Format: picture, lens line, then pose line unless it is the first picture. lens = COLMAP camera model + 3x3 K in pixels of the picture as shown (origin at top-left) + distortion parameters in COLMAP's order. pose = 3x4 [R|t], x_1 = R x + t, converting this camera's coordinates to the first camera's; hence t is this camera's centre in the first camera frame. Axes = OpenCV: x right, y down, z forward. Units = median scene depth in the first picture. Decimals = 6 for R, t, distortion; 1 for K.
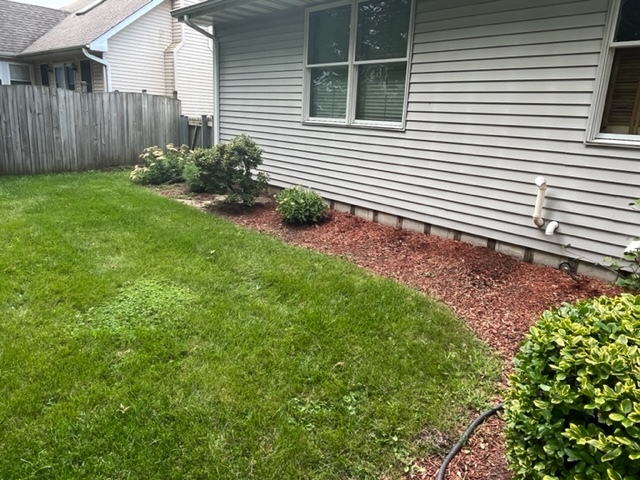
lens RADIAL K [[474.1, 0, 324.0], [0, 474.1, 237.1], [0, 0, 1]] dist [0.000243, 0.002709]
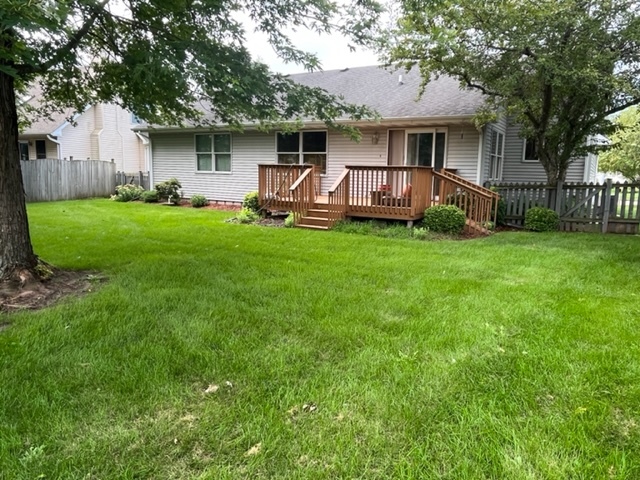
lens RADIAL K [[474.1, 0, 324.0], [0, 474.1, 237.1], [0, 0, 1]] dist [0.000243, 0.002709]
pose [[0.950662, -0.063755, 0.303606, -0.155179], [0.095554, 0.991252, -0.091047, 0.357338], [-0.295145, 0.115566, 0.948438, -1.417305]]
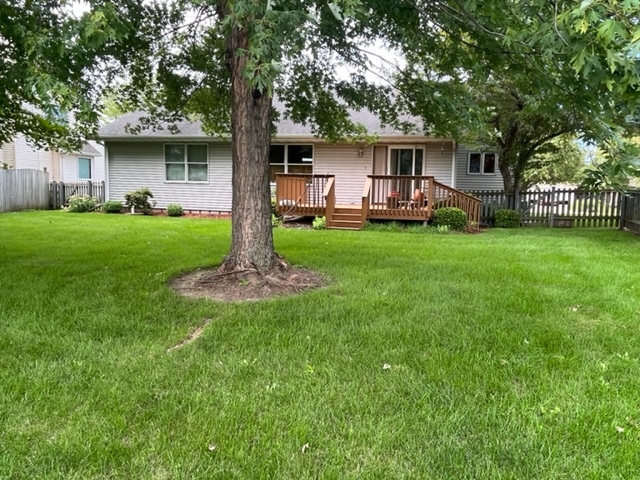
lens RADIAL K [[474.1, 0, 324.0], [0, 474.1, 237.1], [0, 0, 1]] dist [0.000243, 0.002709]
pose [[0.814375, -0.082353, 0.574467, -0.713698], [0.156457, 0.984384, -0.080678, 0.344765], [-0.558852, 0.155581, 0.814542, -1.346474]]
